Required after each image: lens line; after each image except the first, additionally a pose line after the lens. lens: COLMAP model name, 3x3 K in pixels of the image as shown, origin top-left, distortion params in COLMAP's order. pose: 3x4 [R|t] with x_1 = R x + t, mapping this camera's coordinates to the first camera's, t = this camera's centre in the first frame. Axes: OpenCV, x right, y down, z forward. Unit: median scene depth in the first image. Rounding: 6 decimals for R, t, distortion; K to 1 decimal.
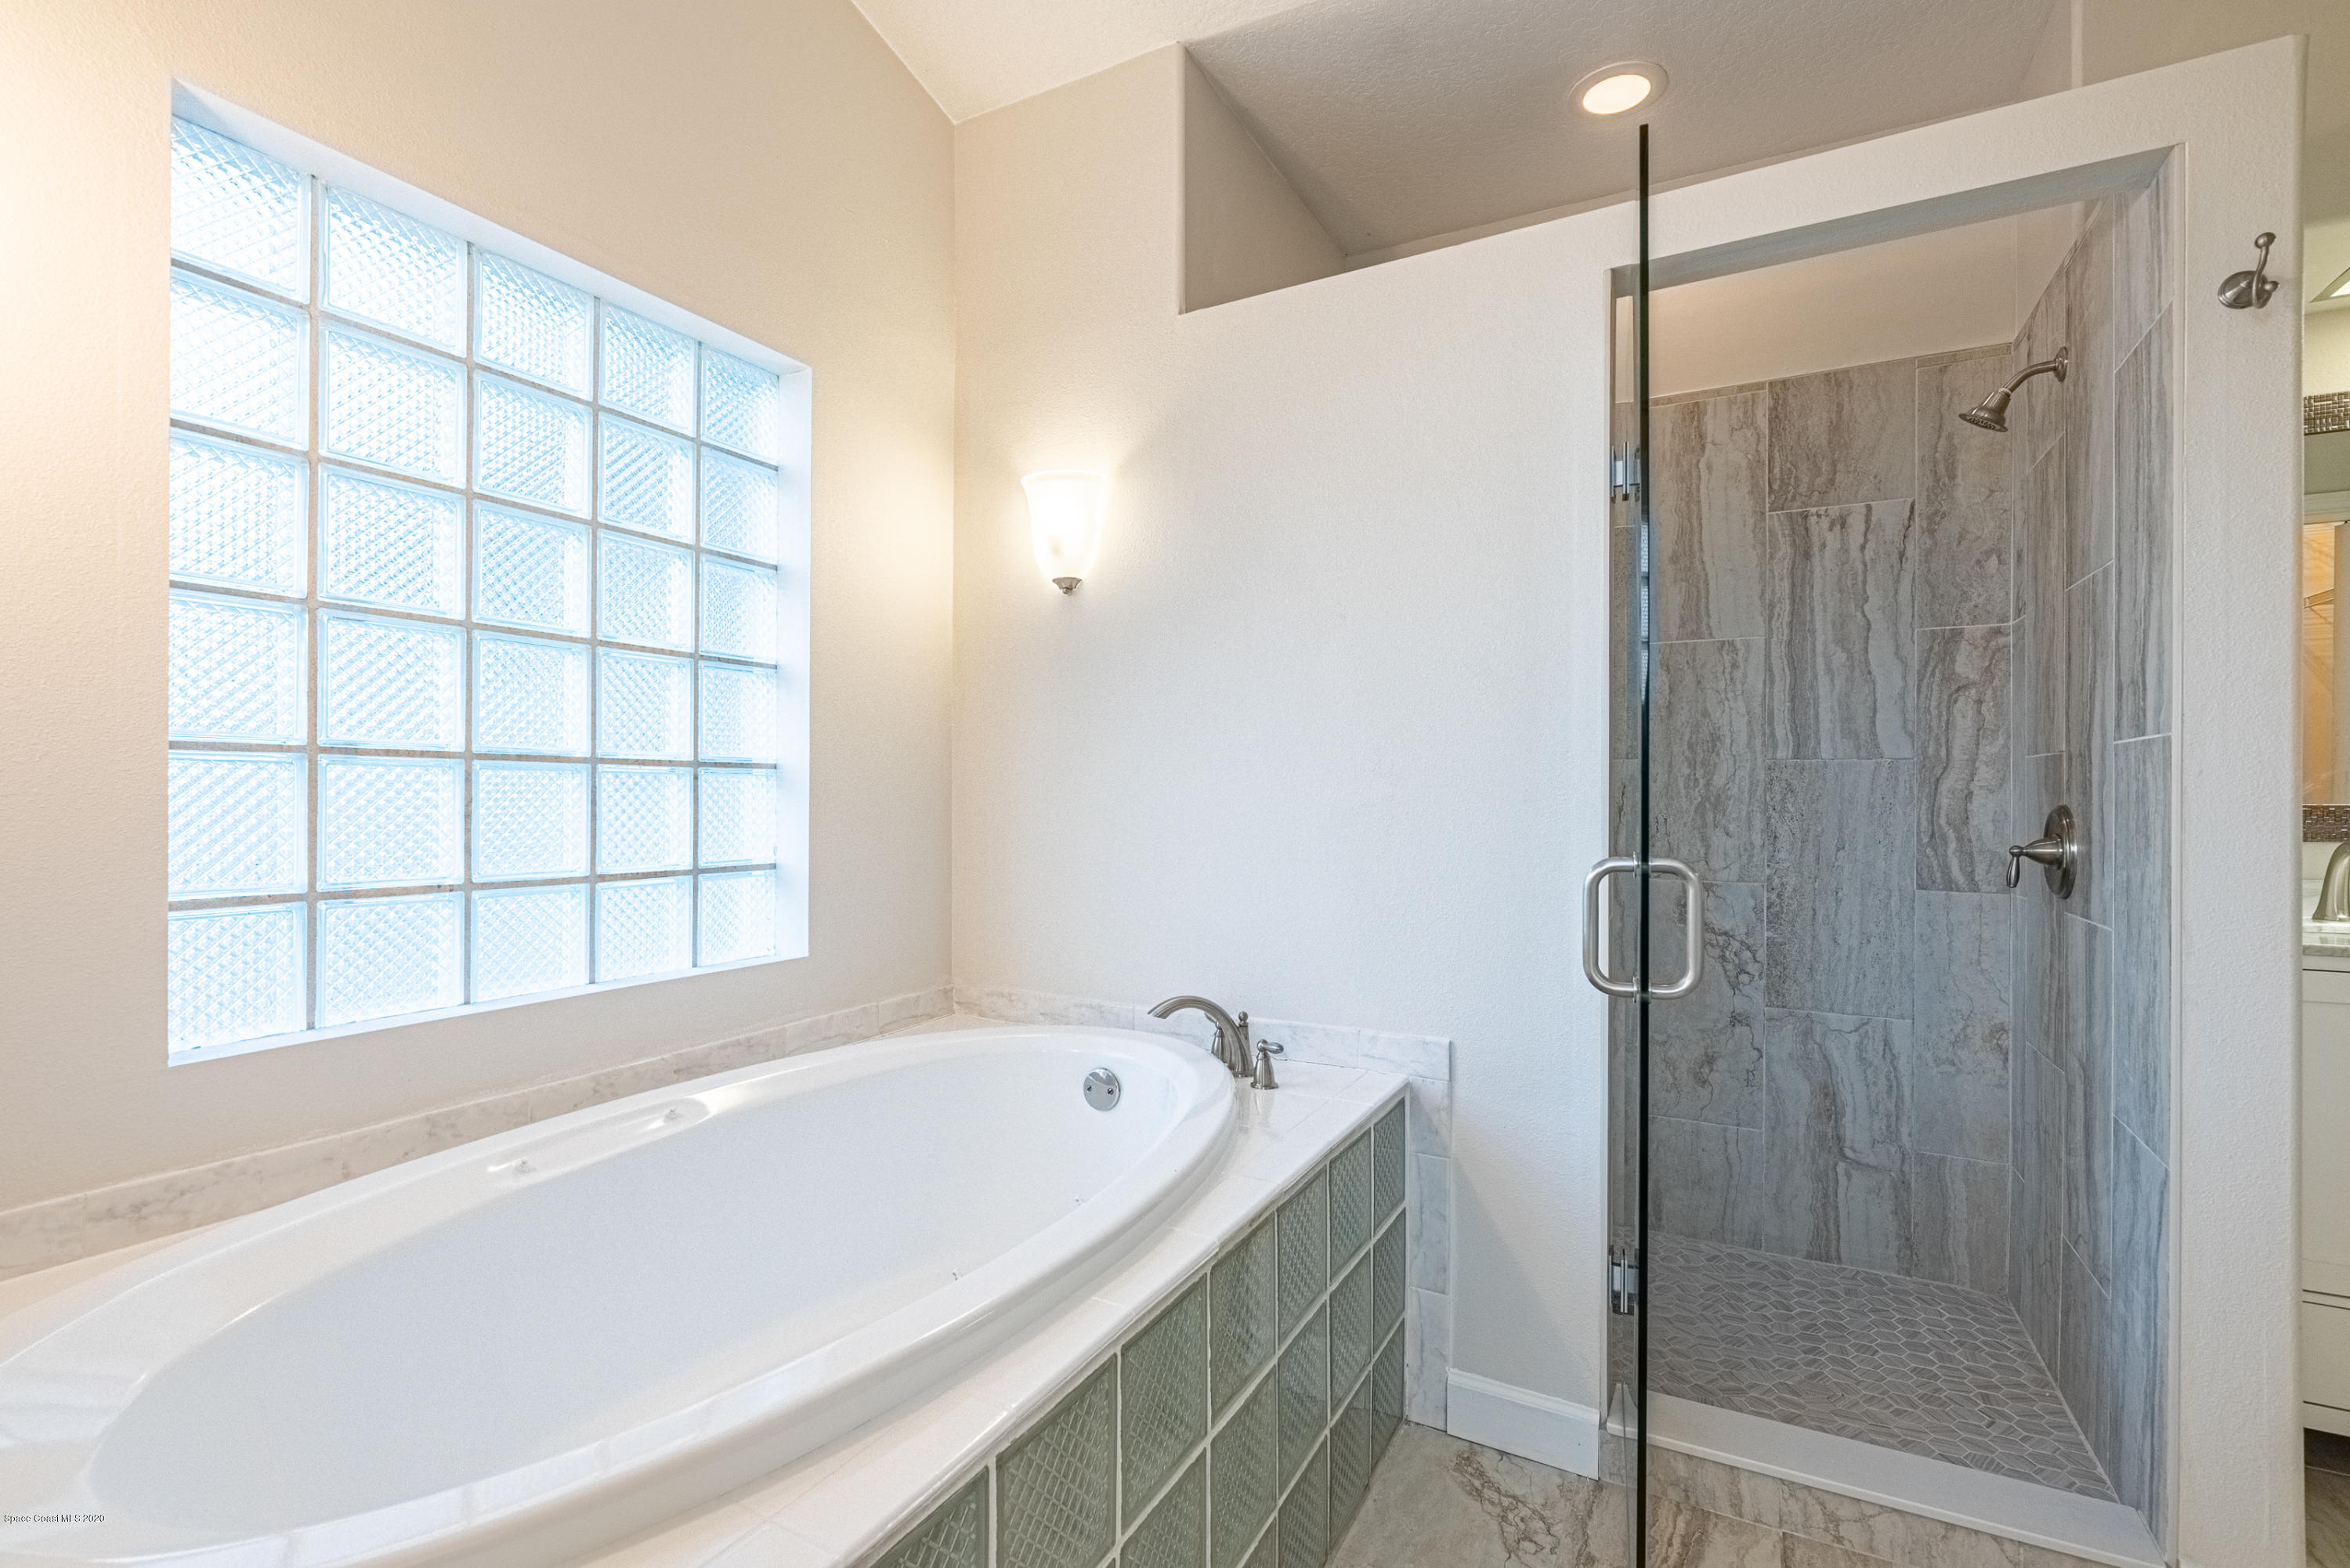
lens RADIAL K [[1061.7, 0, 1166.6], [0, 1061.7, 778.3], [0, 0, 1]] dist [0.000840, -0.001906]
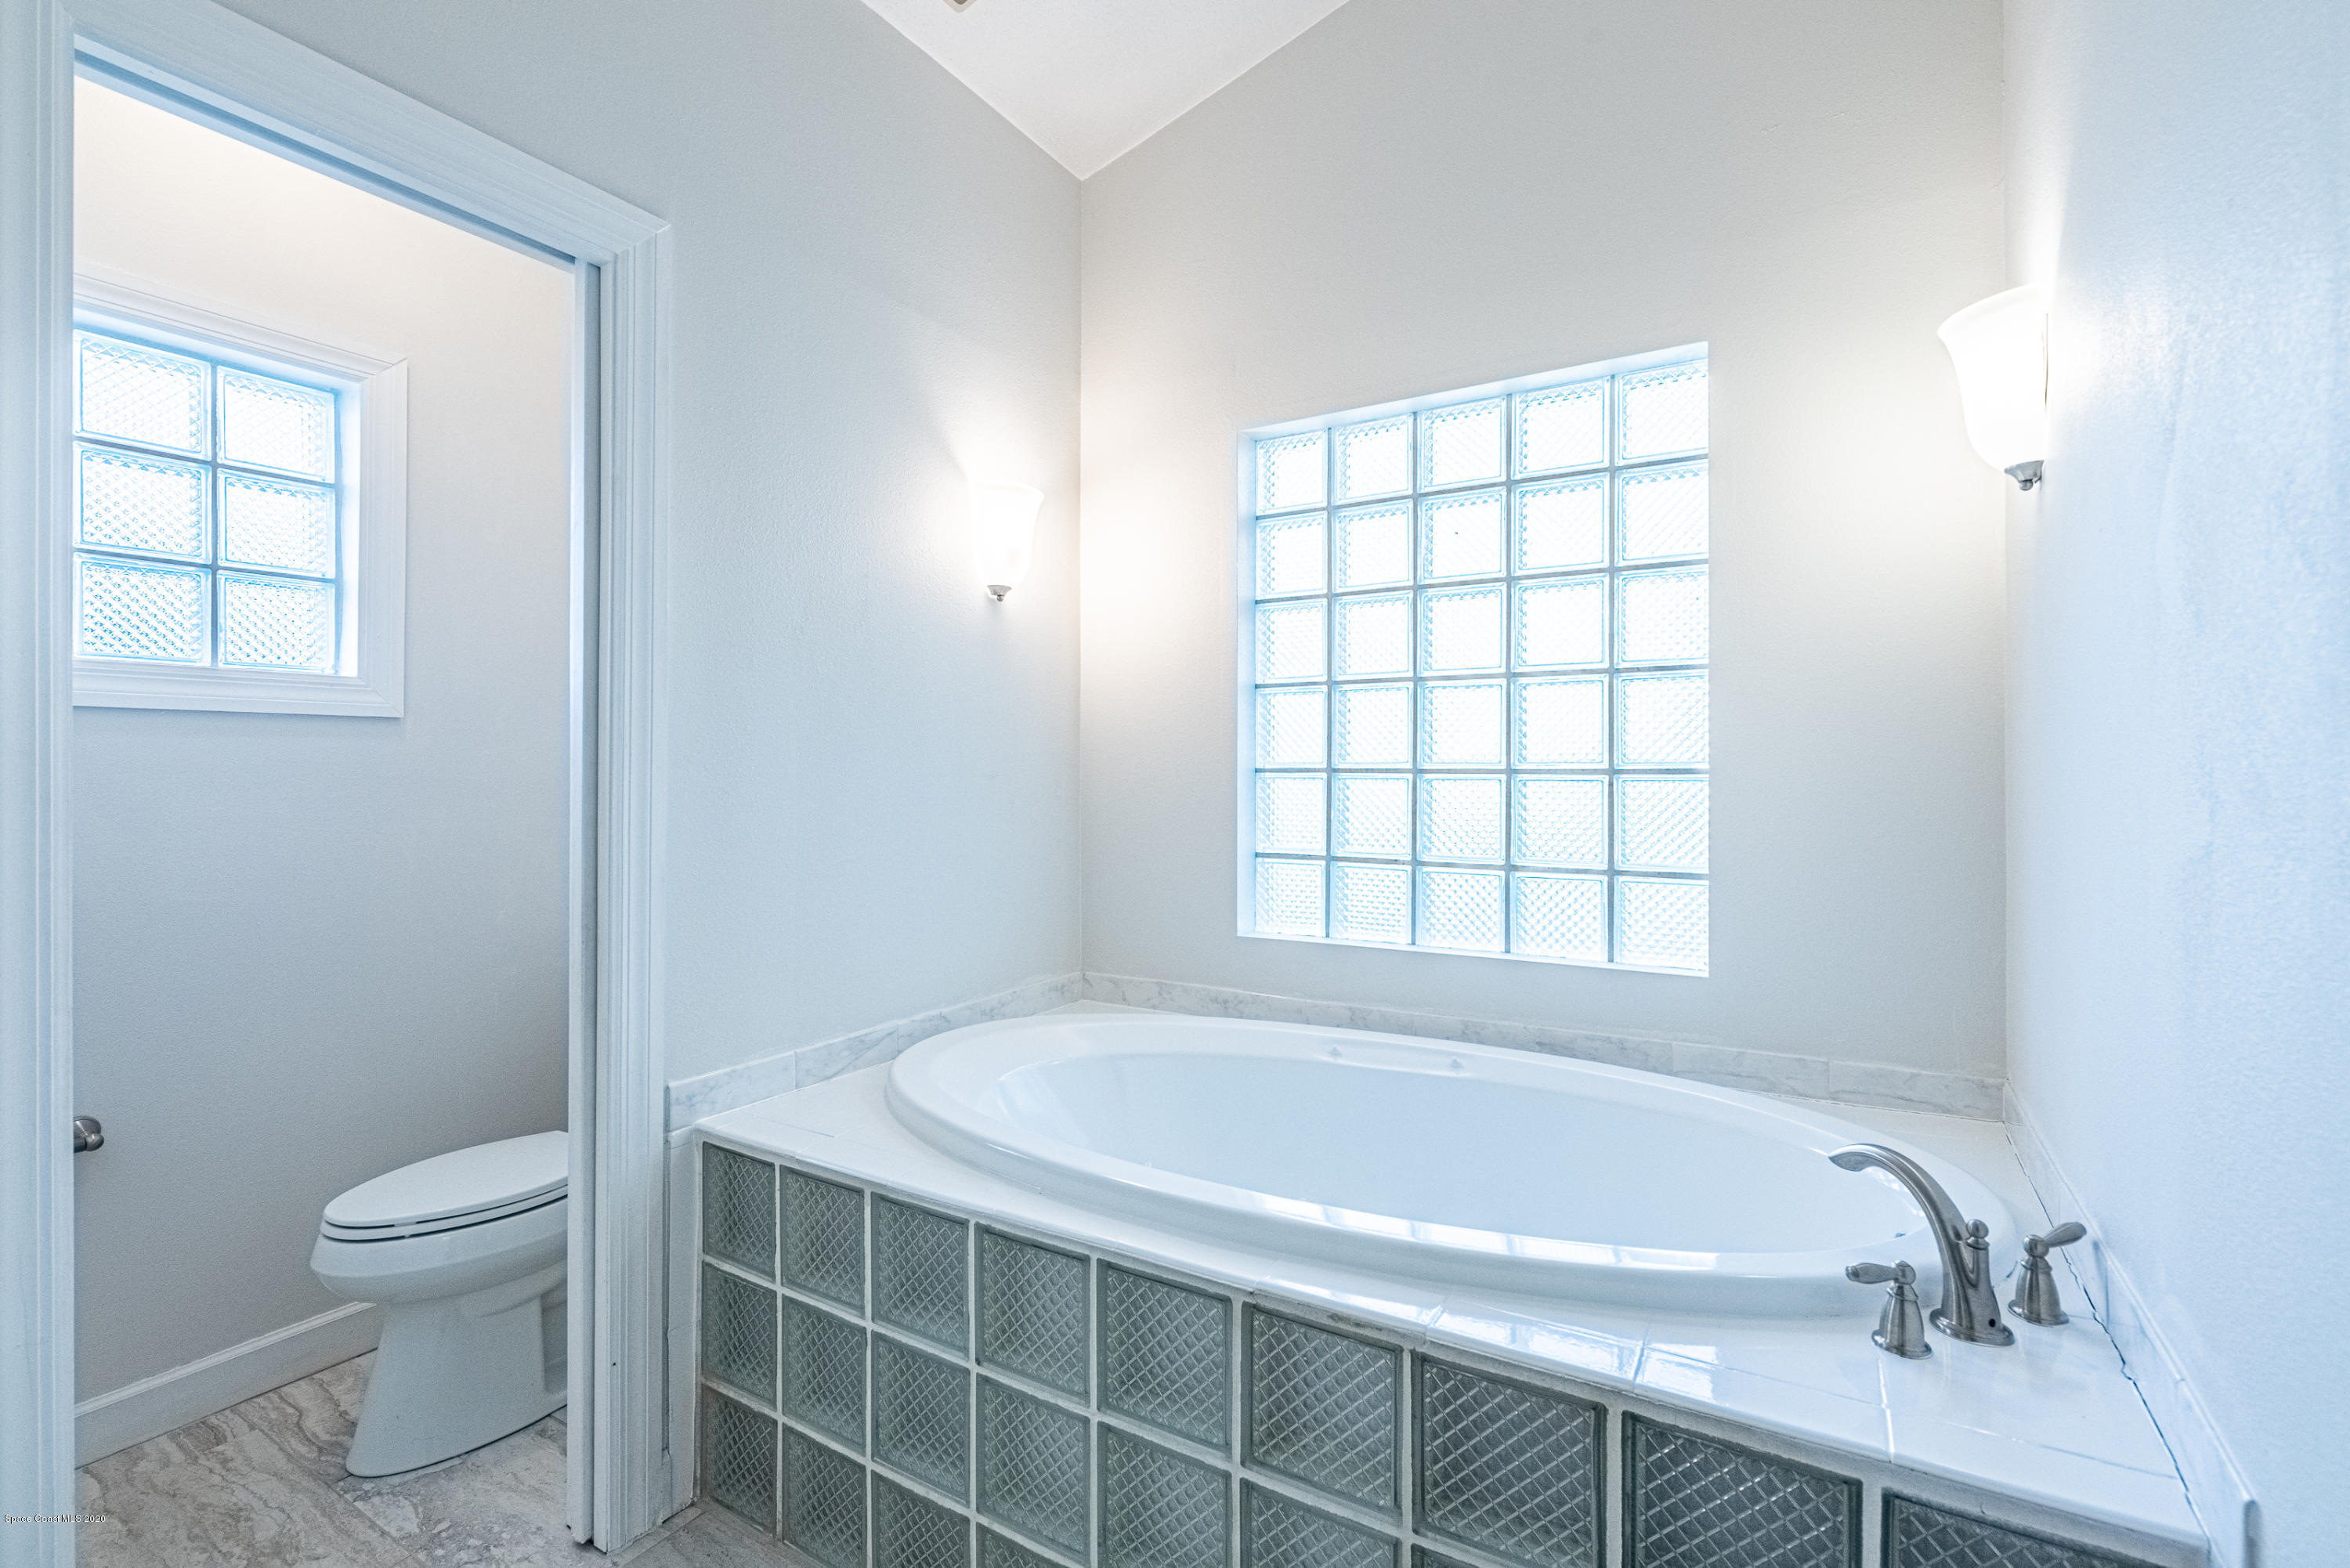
lens RADIAL K [[1061.7, 0, 1160.9], [0, 1061.7, 767.3], [0, 0, 1]] dist [0.000840, -0.001906]
pose [[-0.059633, -0.009758, -0.998173, 0.652835], [0.017183, 0.999794, -0.010800, -0.011269], [0.998072, -0.017796, -0.059454, 0.636553]]
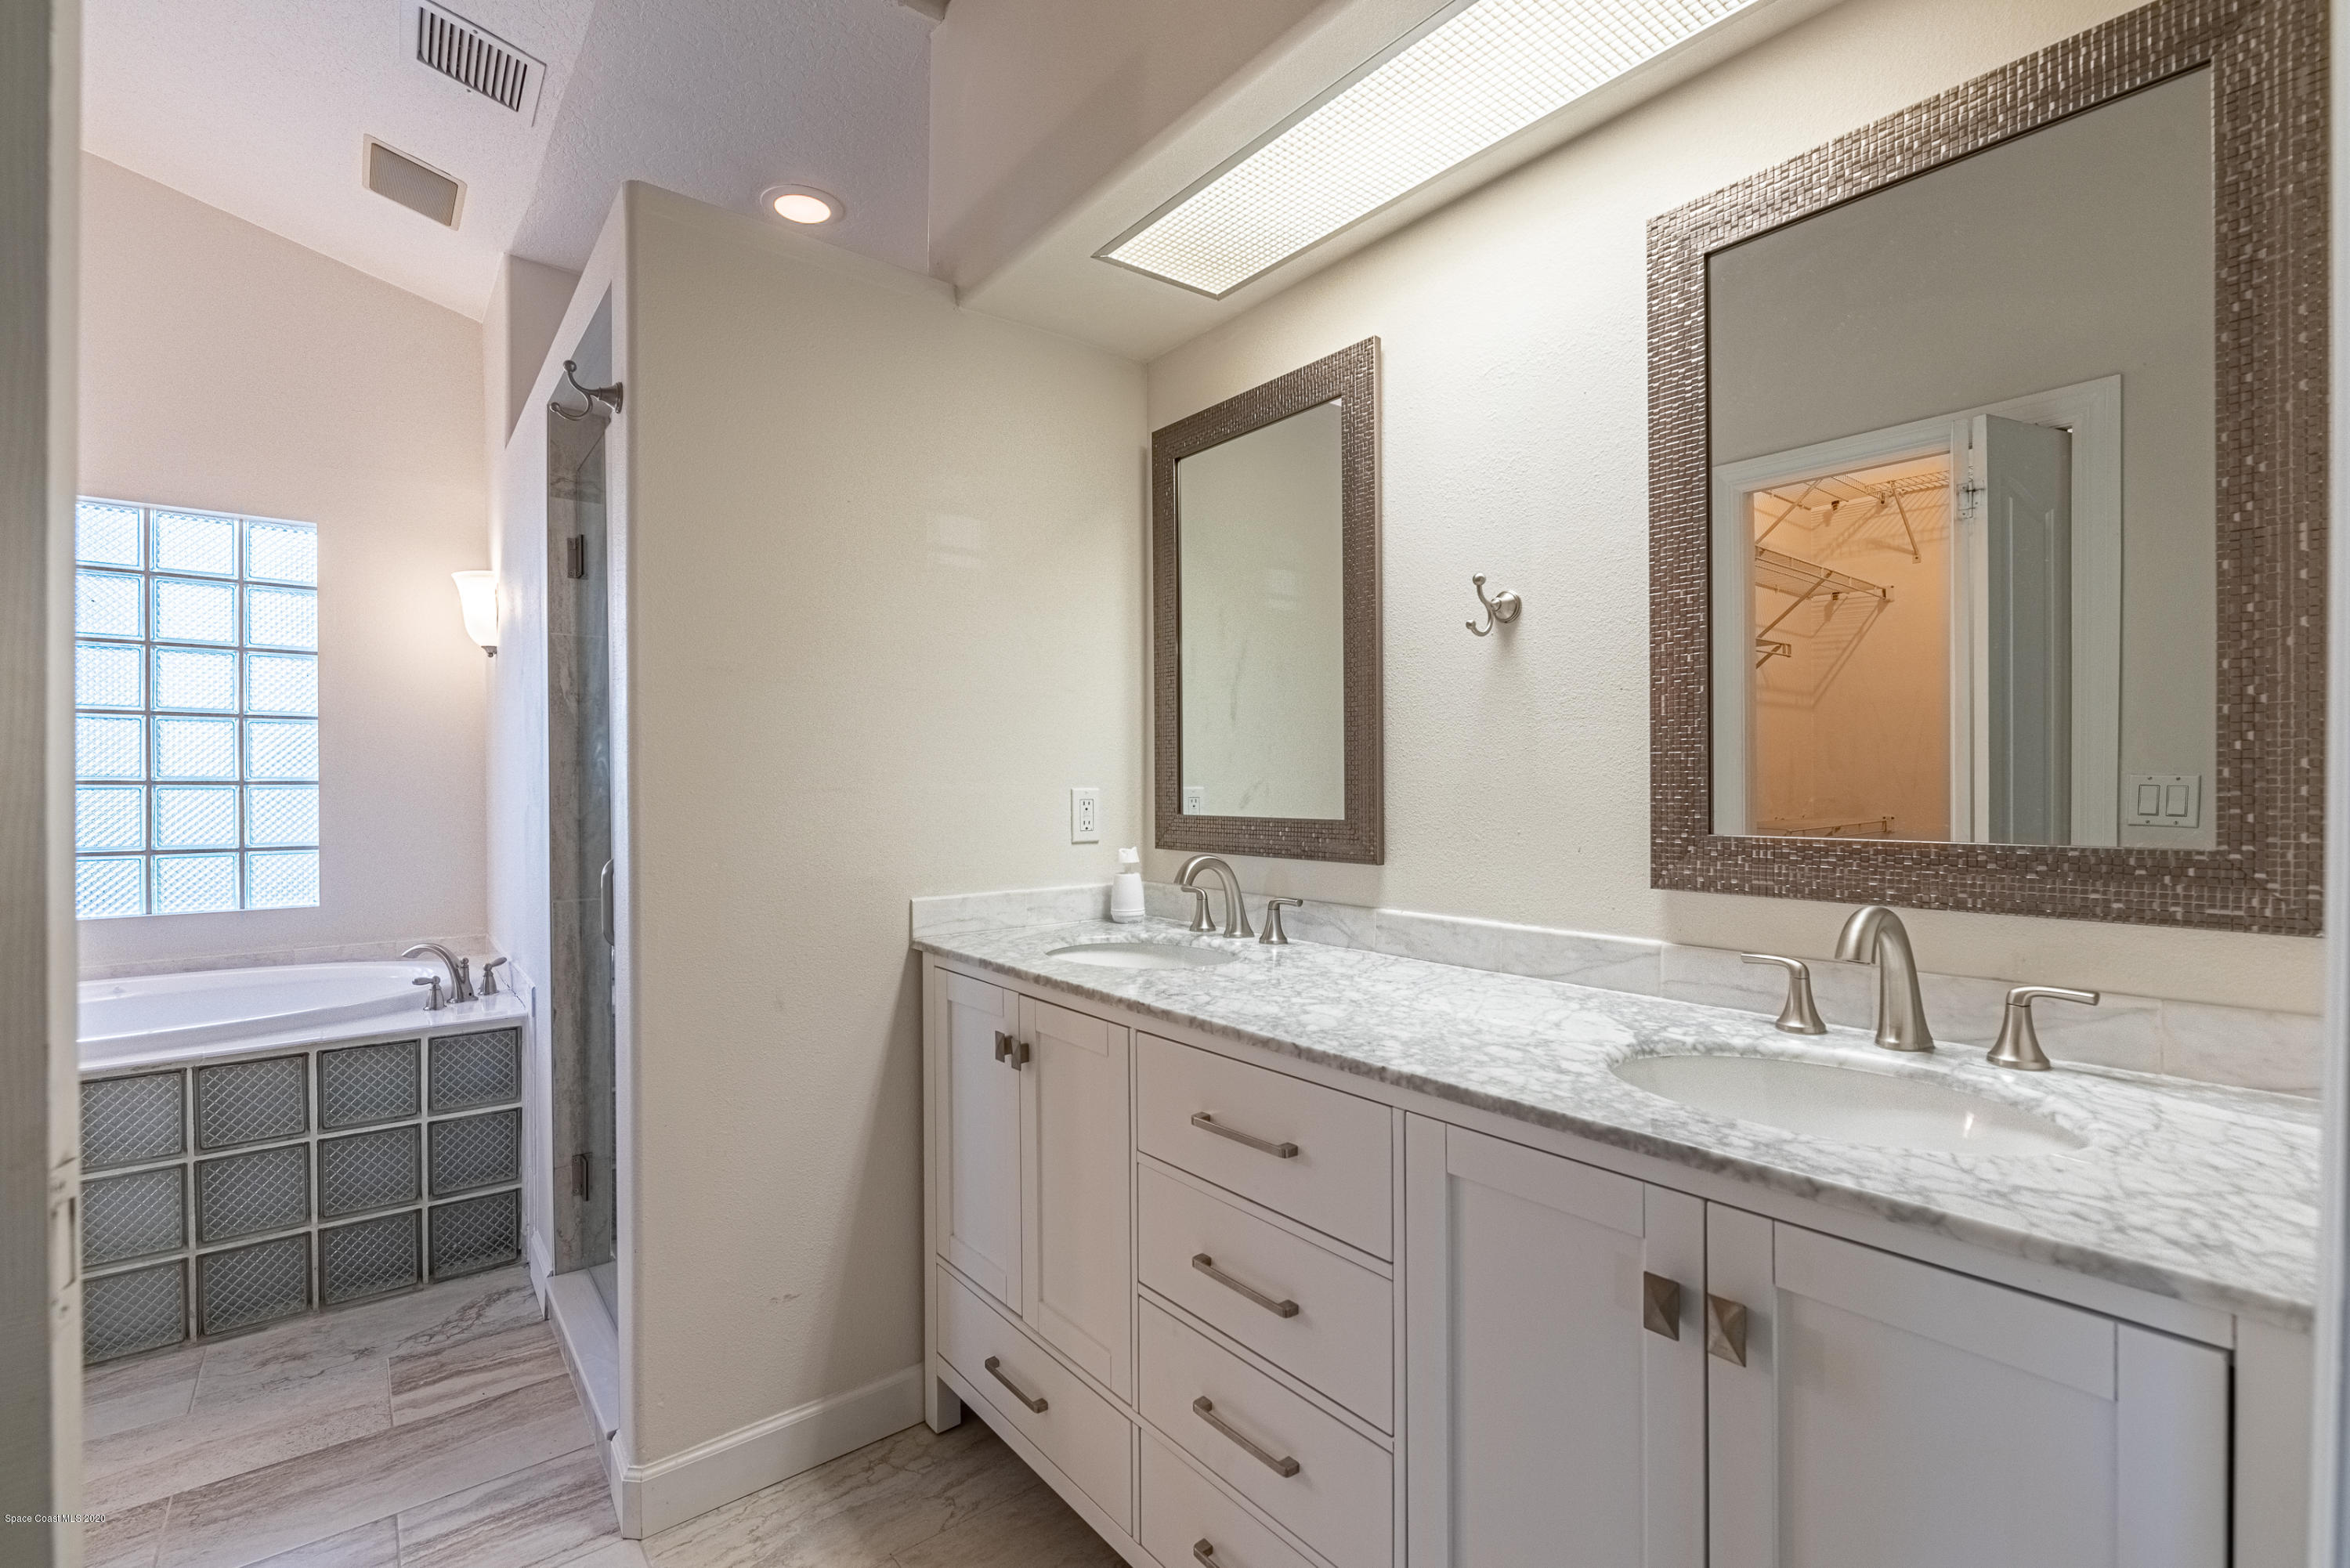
lens RADIAL K [[1061.7, 0, 1188.9], [0, 1061.7, 791.2], [0, 0, 1]] dist [0.000840, -0.001906]
pose [[0.918448, -0.003596, -0.395525, 1.523981], [0.013310, 0.999673, 0.021820, -0.014481], [0.395317, -0.025305, 0.918196, 0.109396]]
